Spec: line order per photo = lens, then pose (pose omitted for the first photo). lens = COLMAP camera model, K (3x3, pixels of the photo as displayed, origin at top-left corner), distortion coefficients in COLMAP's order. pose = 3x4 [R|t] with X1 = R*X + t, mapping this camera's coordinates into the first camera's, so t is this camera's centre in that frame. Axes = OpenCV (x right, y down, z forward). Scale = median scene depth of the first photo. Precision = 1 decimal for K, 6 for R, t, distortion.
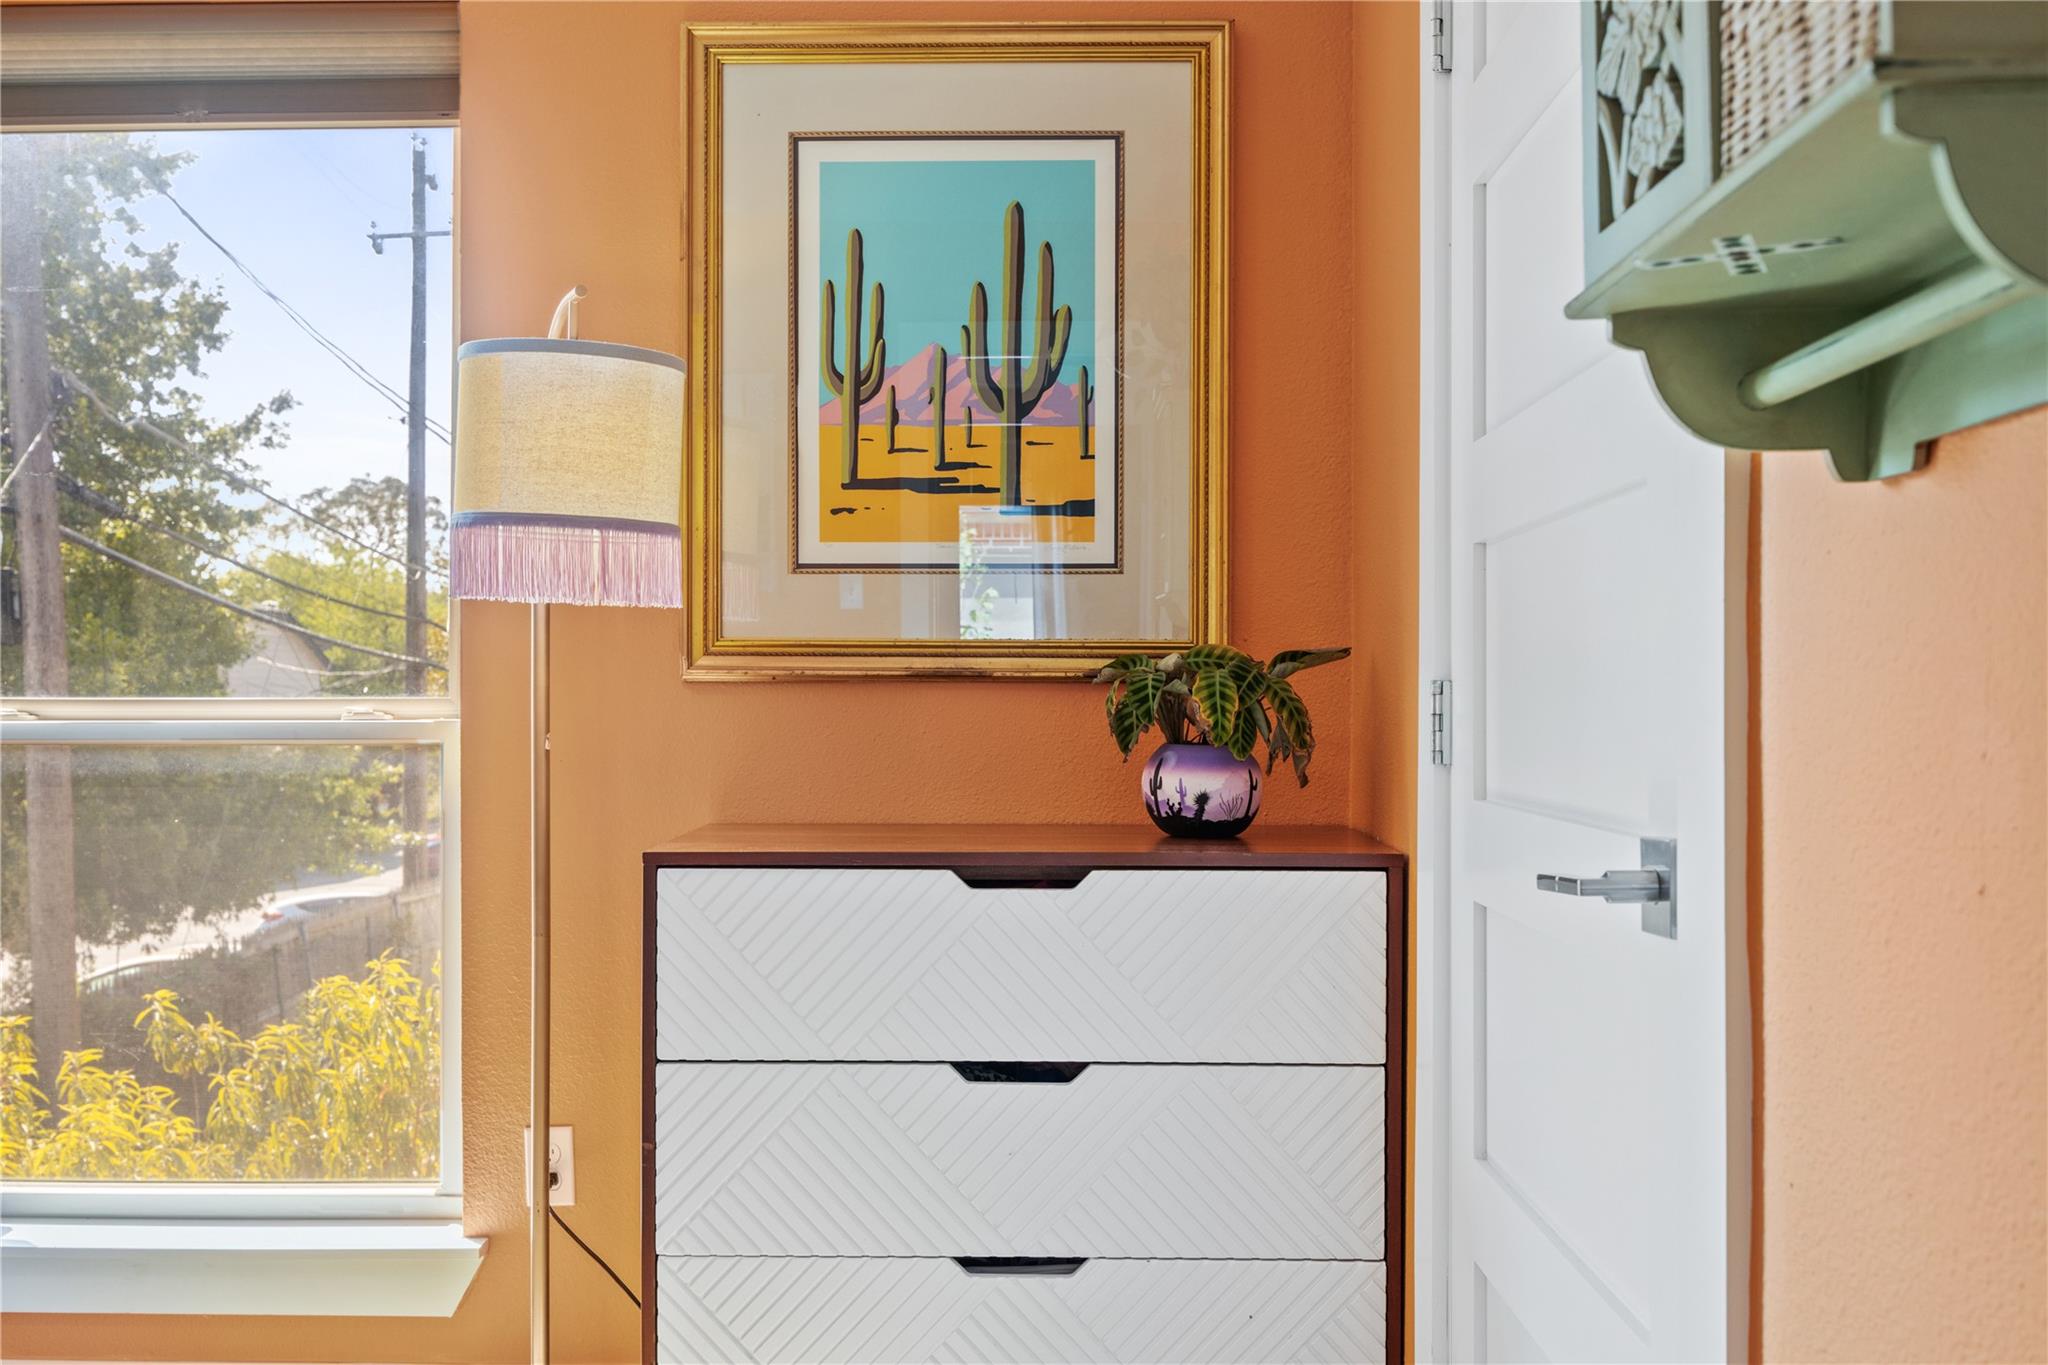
lens RADIAL K [[2013.0, 0, 1024.0], [0, 2013.0, 682.5], [0, 0, 1]] dist [0.003350, 0.001248]
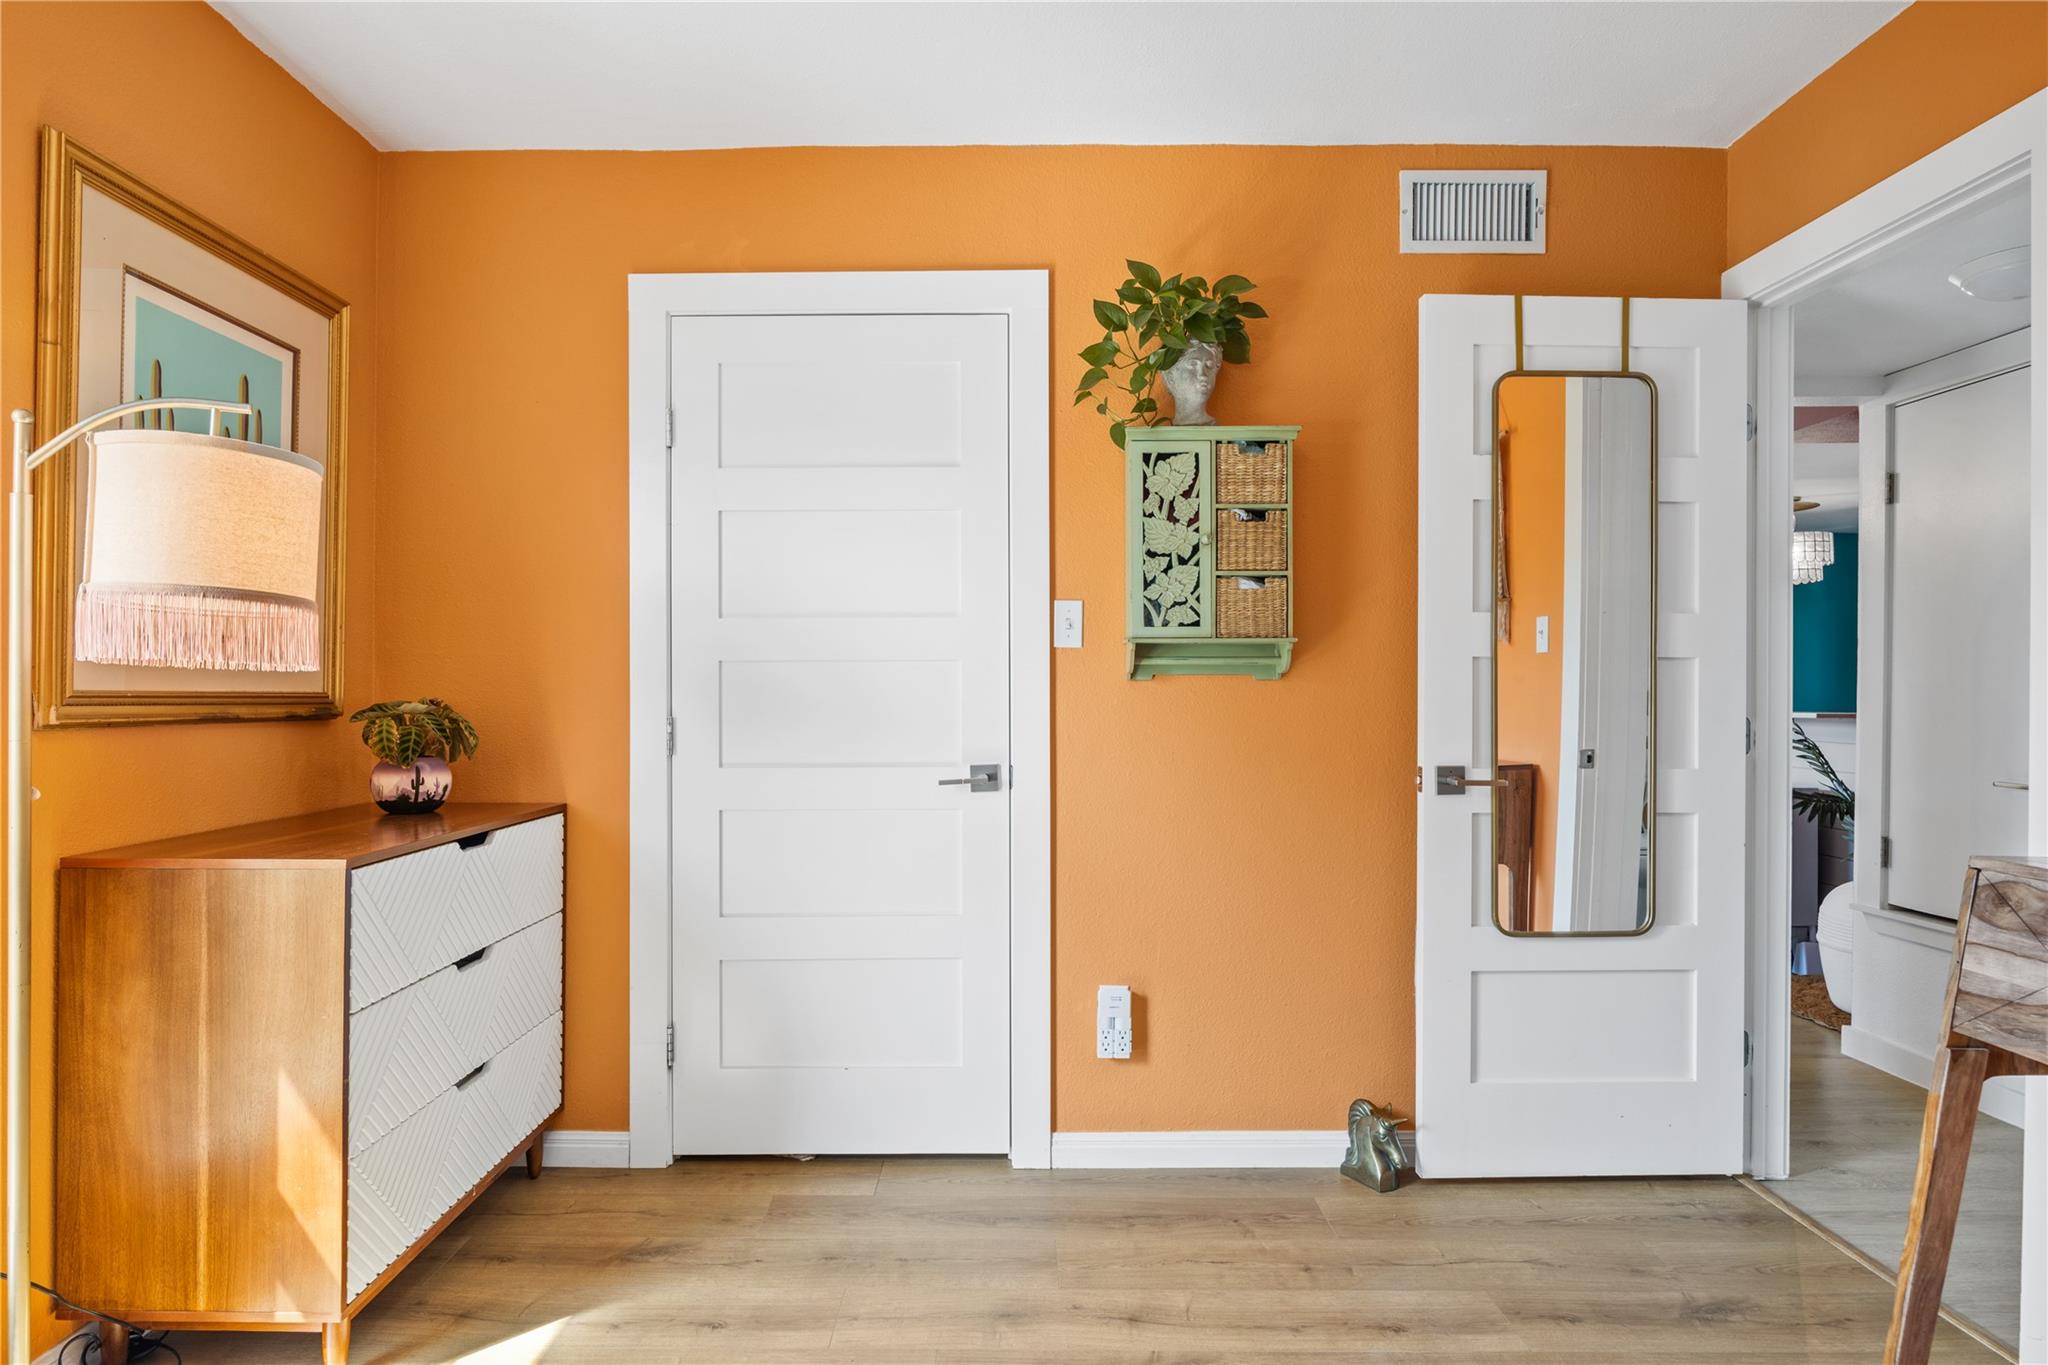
lens RADIAL K [[1156.0, 0, 1024.0], [0, 1156.0, 682.5], [0, 0, 1]] dist [0.004952, 0.000555]
pose [[-0.057743, 0.008811, 0.998293, -0.917677], [-0.008996, 0.999916, -0.009346, -0.027028], [-0.998291, -0.009520, -0.057659, 0.563725]]
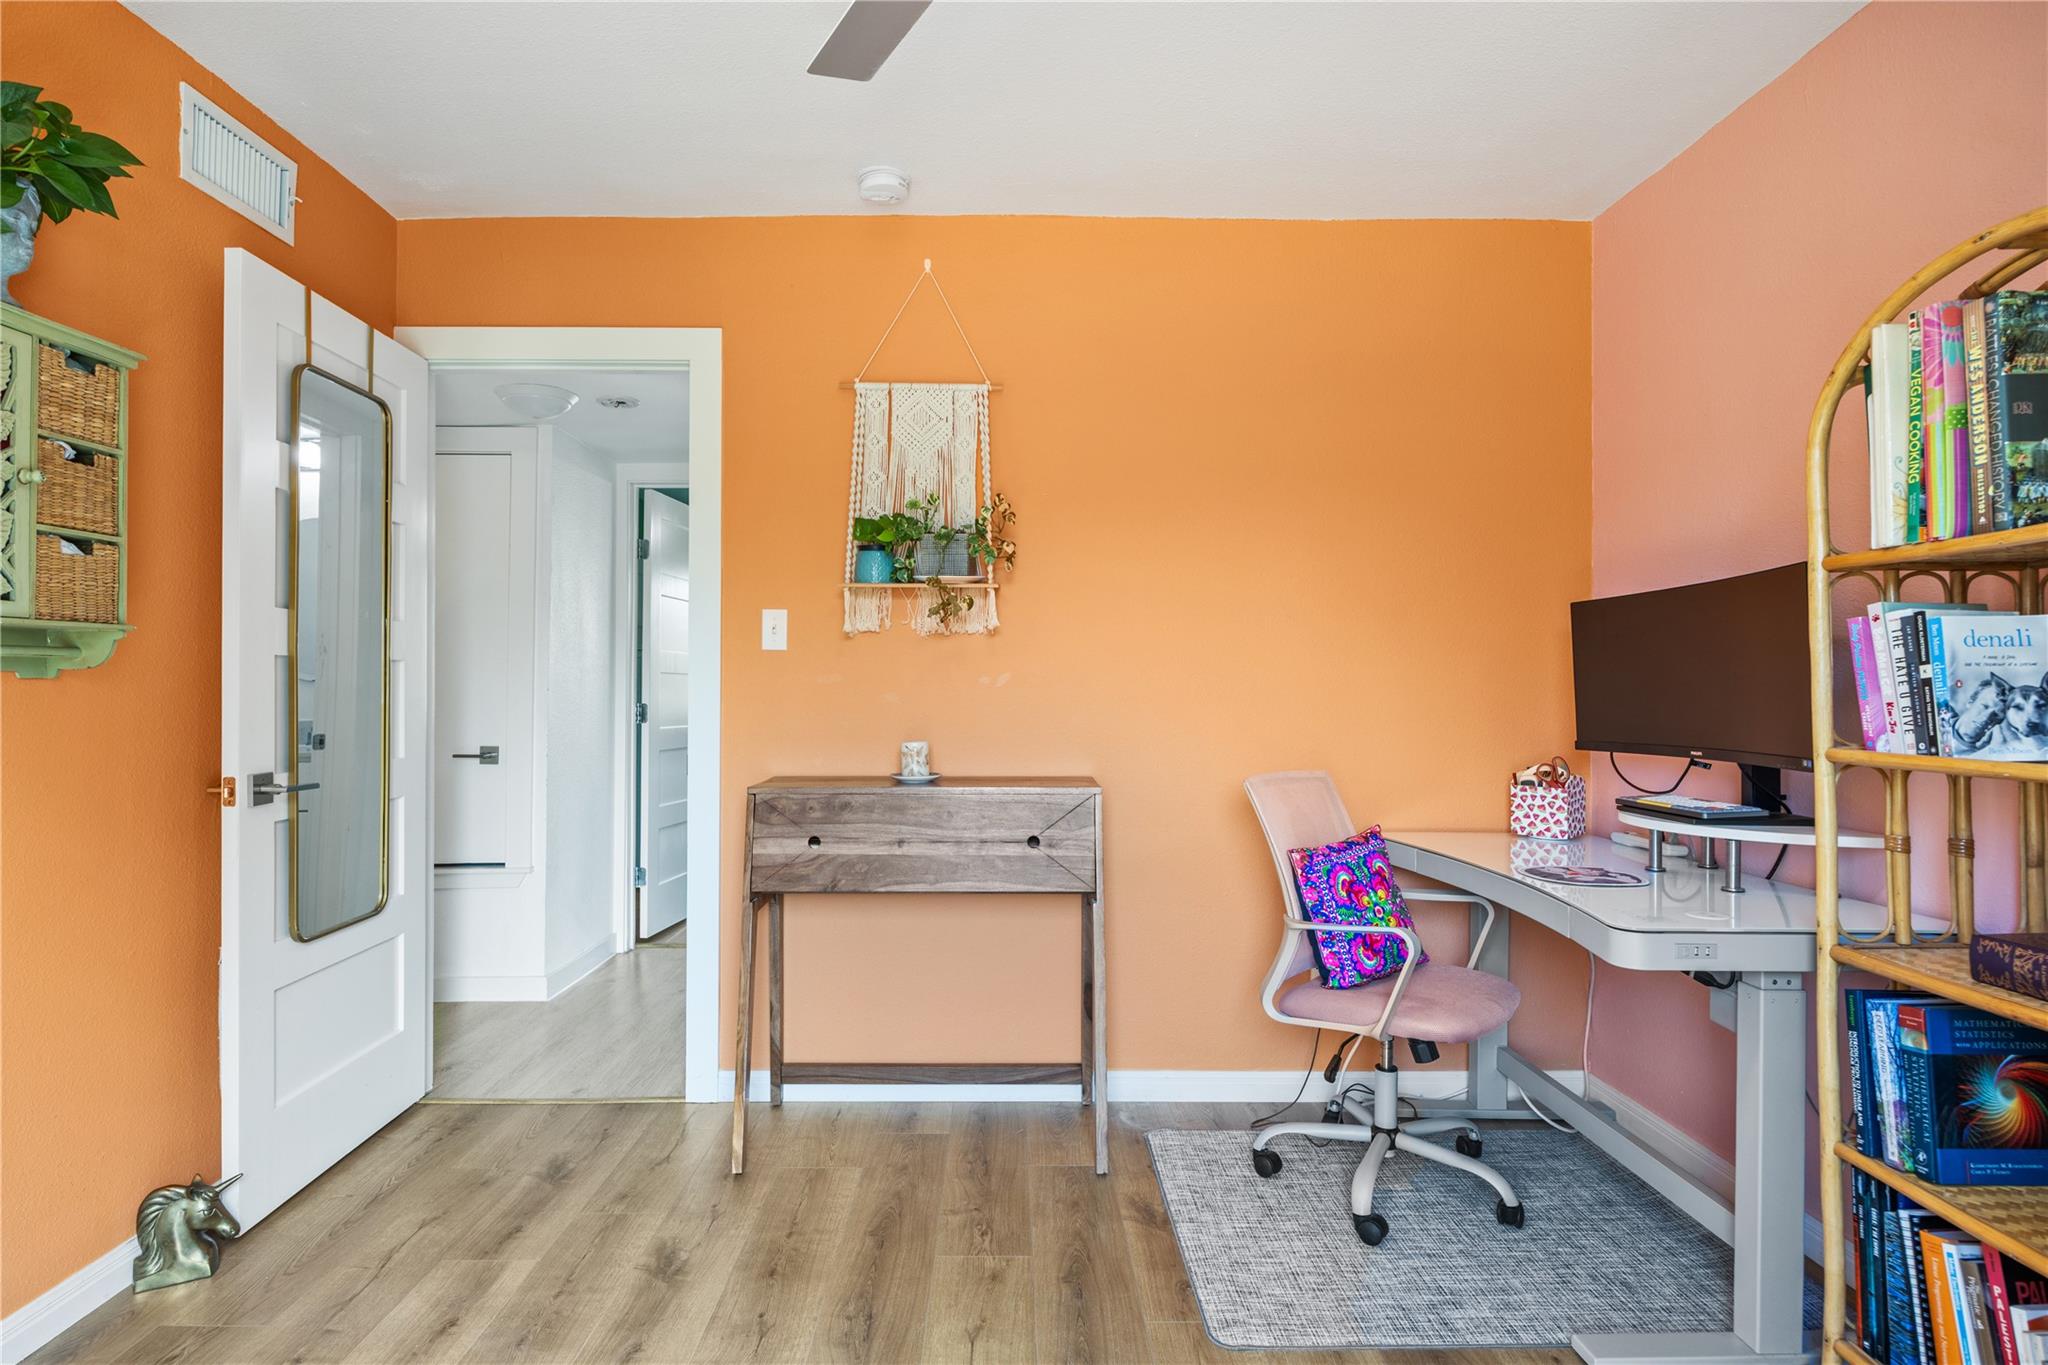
lens RADIAL K [[1055.7, 0, 1024.0], [0, 1055.7, 682.5], [0, 0, 1]] dist [-0.003957, -0.001115]
pose [[-0.997862, 0.003537, -0.065259, -0.468720], [0.004058, 0.999961, -0.007851, -0.030674], [0.065228, -0.008099, -0.997837, 1.034222]]
